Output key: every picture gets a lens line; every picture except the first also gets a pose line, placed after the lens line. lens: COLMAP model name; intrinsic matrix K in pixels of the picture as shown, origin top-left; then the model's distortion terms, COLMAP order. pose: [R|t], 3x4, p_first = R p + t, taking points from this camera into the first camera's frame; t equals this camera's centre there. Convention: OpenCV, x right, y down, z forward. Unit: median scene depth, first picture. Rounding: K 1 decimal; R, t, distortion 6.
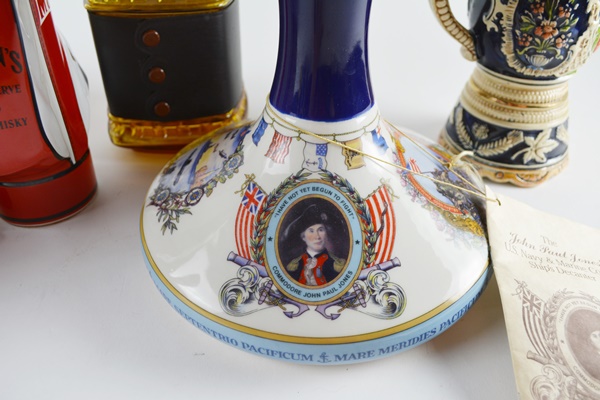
lens RADIAL K [[519.8, 0, 300.0], [0, 519.8, 200.0], [0, 0, 1]] dist [-0.075540, 0.002728]
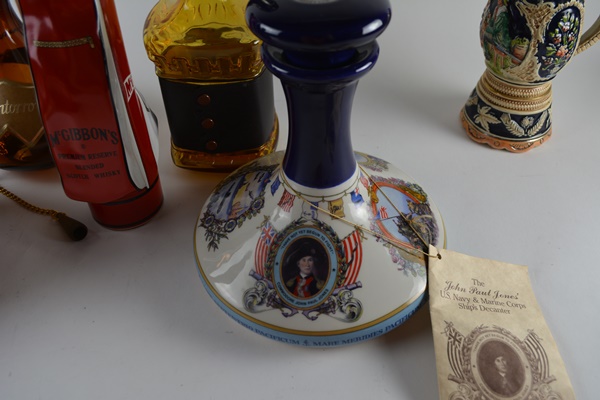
lens RADIAL K [[519.8, 0, 300.0], [0, 519.8, 200.0], [0, 0, 1]] dist [-0.075540, 0.002728]
pose [[0.994029, 0.054201, -0.094704, 0.140373], [-0.044352, 0.993674, 0.103172, -0.264398], [0.099697, -0.098356, 0.990145, -0.471658]]
